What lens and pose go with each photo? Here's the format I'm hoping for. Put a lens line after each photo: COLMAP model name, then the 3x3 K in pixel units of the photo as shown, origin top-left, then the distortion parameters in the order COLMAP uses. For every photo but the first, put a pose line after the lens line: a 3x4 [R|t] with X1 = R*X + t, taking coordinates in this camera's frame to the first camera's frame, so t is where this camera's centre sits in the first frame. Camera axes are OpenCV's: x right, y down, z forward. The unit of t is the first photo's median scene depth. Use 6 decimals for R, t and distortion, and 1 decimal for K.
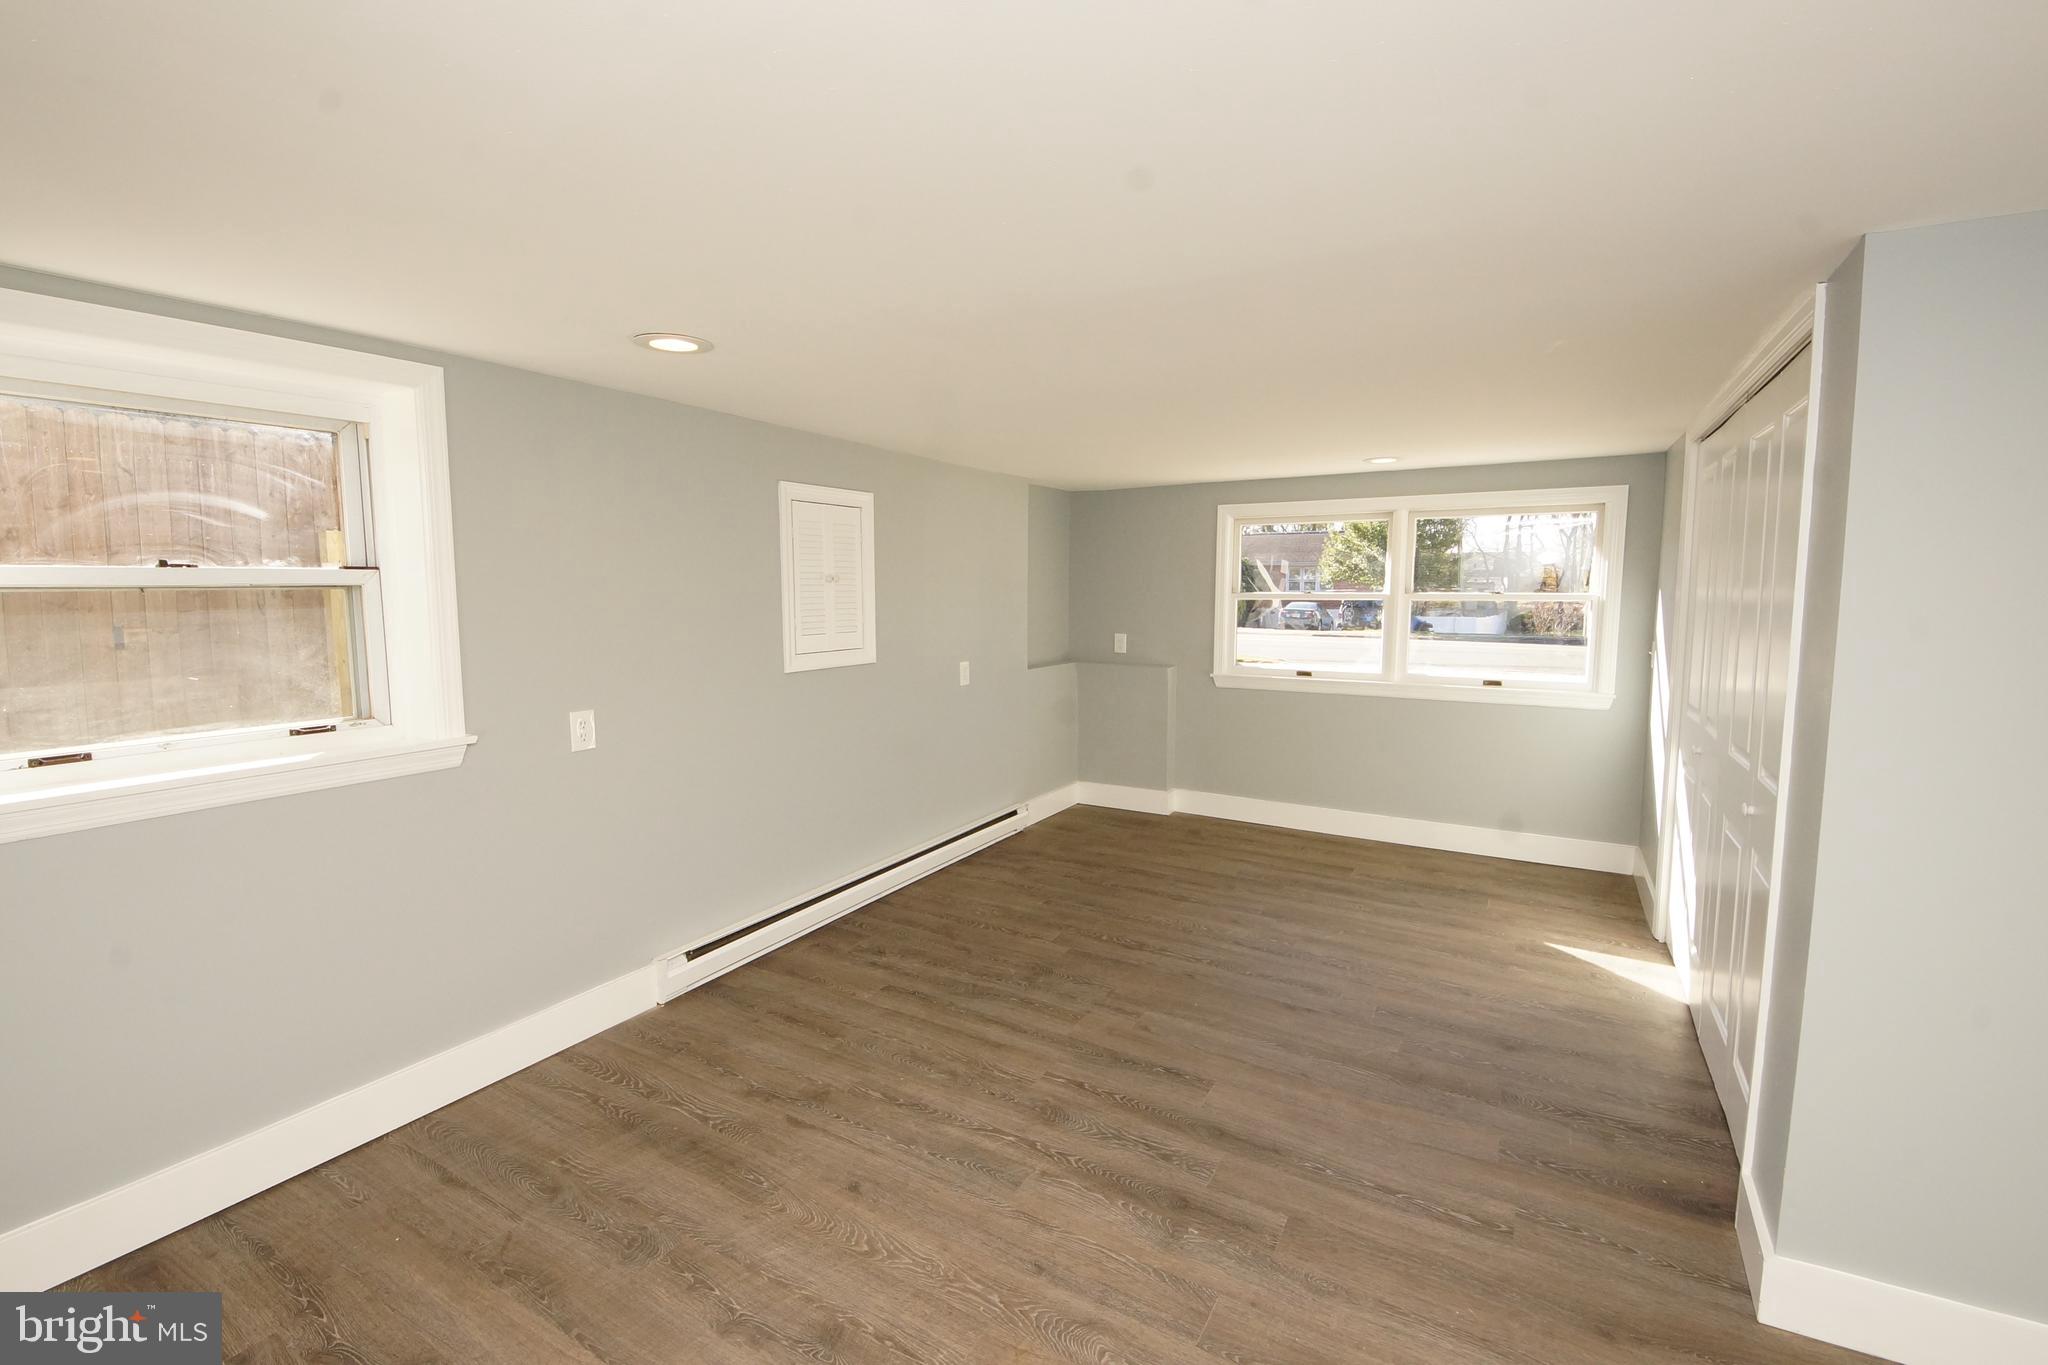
lens RADIAL K [[884.1, 0, 1033.6], [0, 884.1, 666.1], [0, 0, 1]] dist [0.022383, -0.000470]
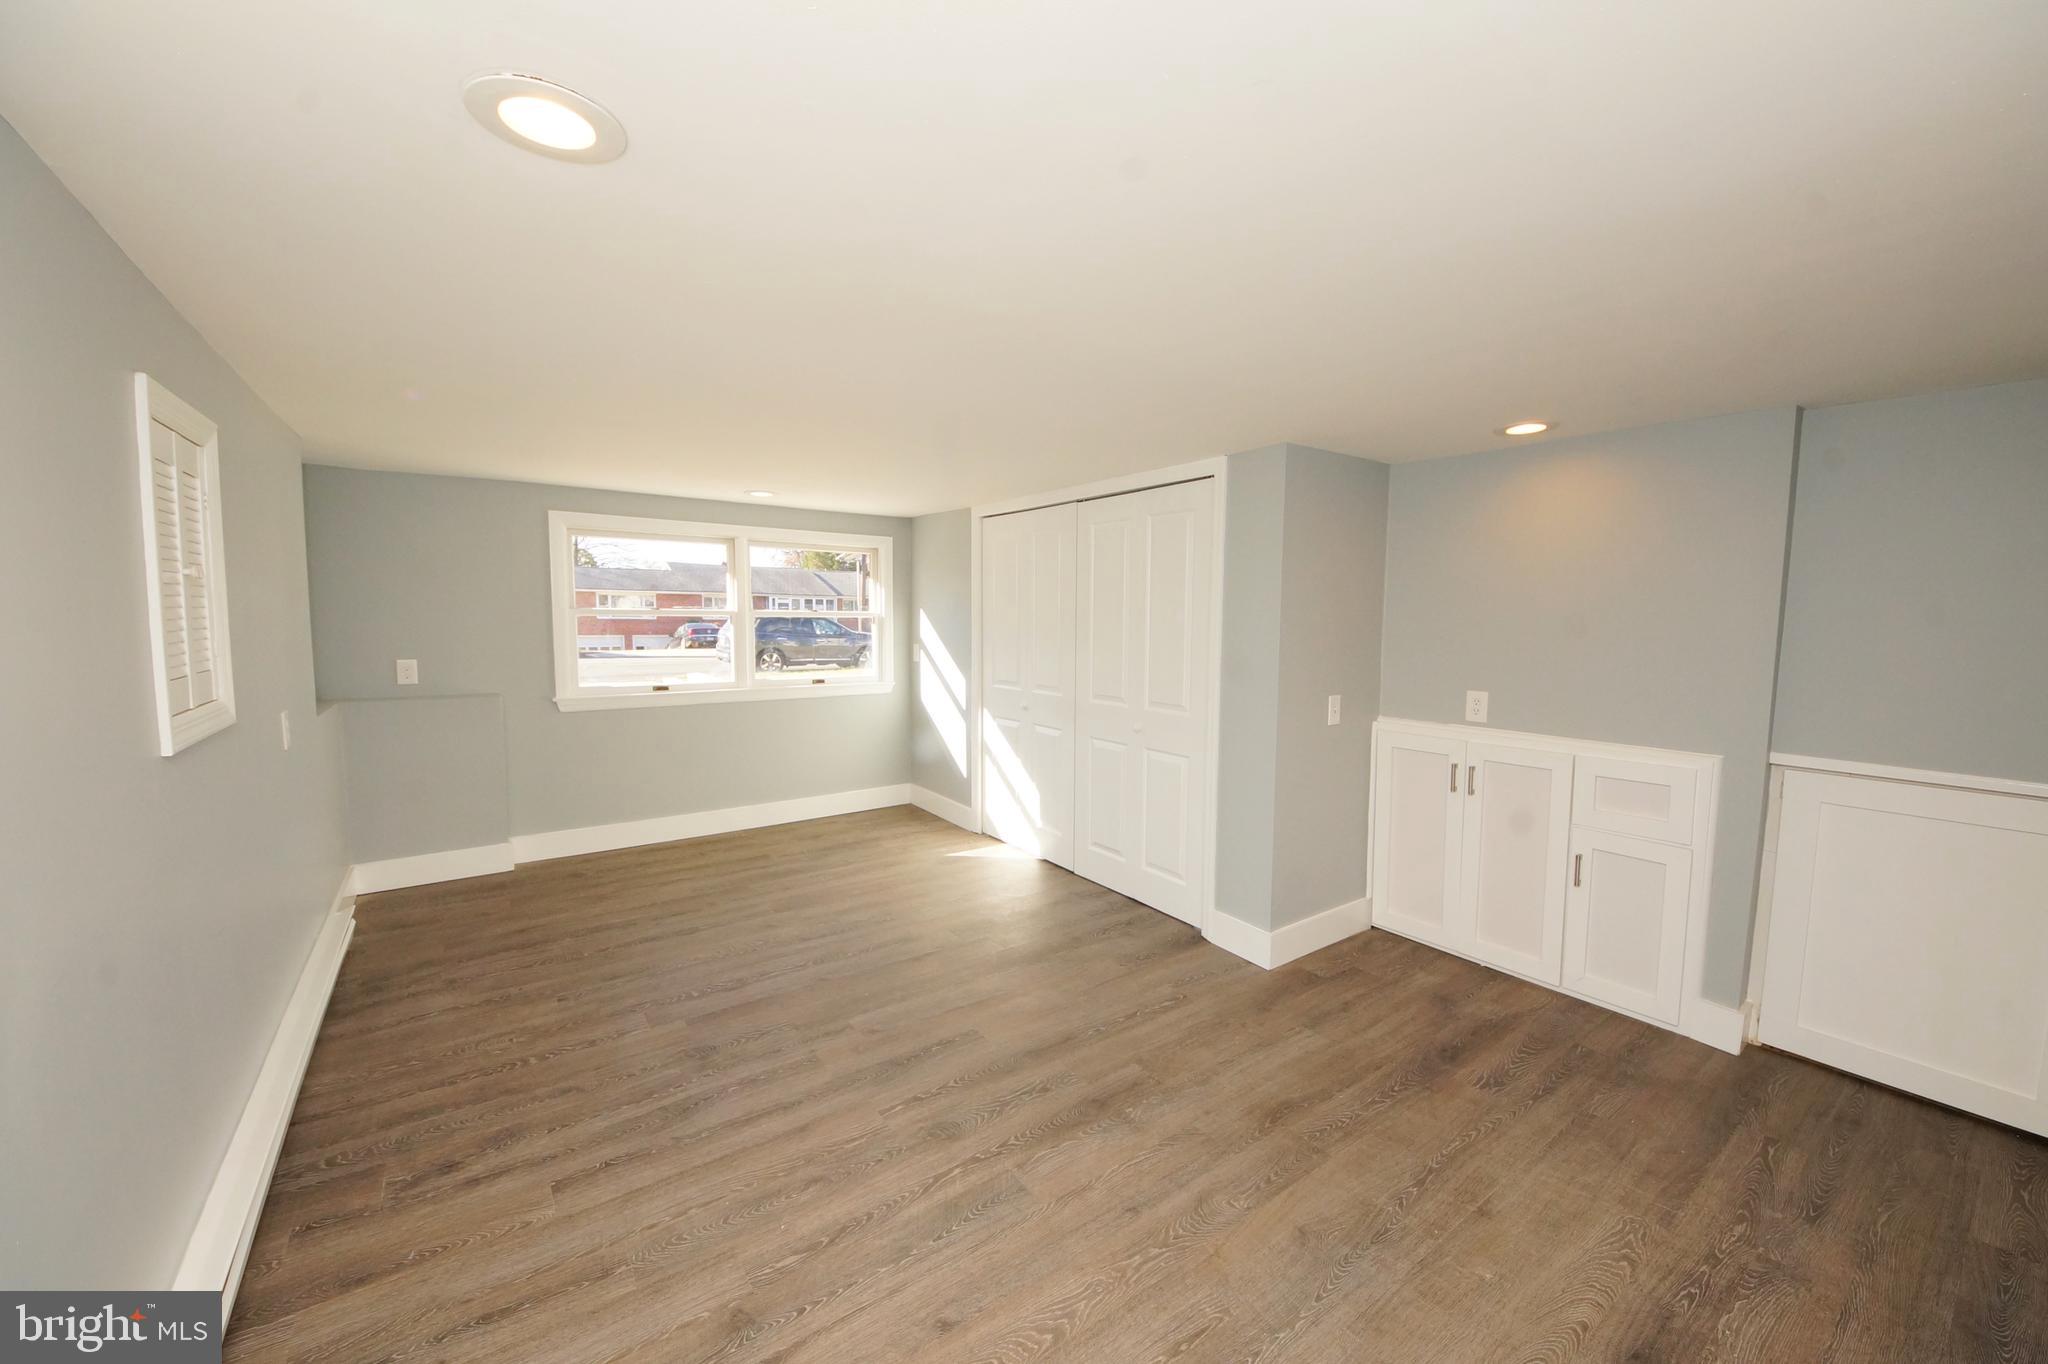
lens RADIAL K [[763.3, 0, 1023.4], [0, 763.3, 674.3], [0, 0, 1]] dist [0.037172, -0.024915]
pose [[0.416950, -0.071944, 0.906078, -0.512411], [0.075053, 0.996183, 0.044561, -0.024529], [-0.905825, 0.049425, 0.420758, 0.402791]]
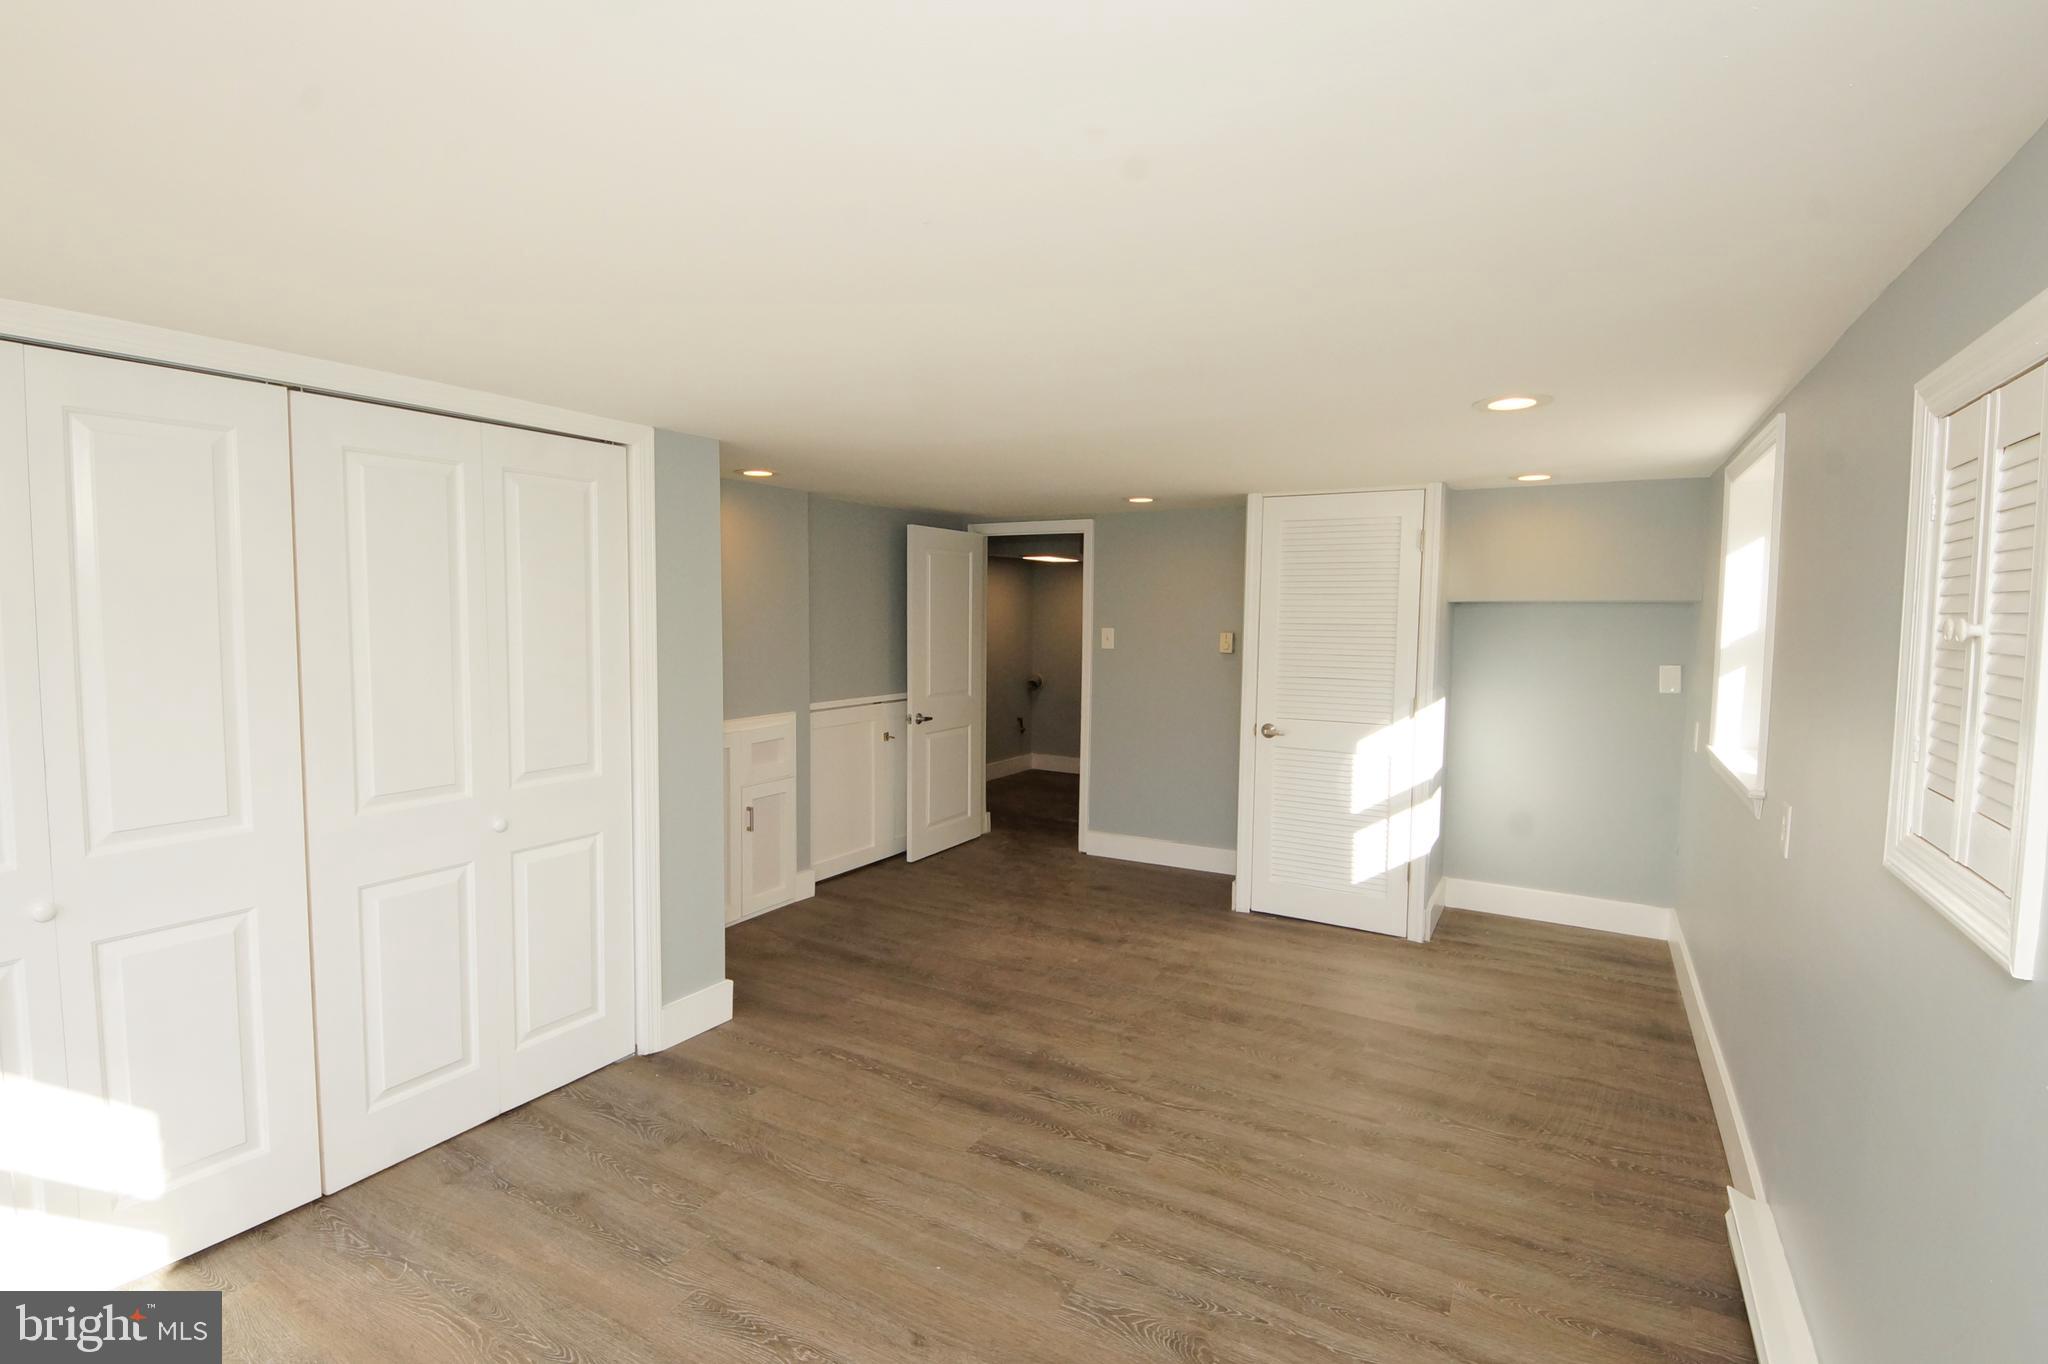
lens RADIAL K [[950.0, 0, 1018.7], [0, 950.0, 673.8], [0, 0, 1]] dist [0.045732, -0.035724]
pose [[-0.999860, -0.010993, 0.012579, 0.113726], [-0.008807, 0.986709, 0.162259, -0.157661], [-0.014196, 0.162125, -0.986668, 1.540959]]
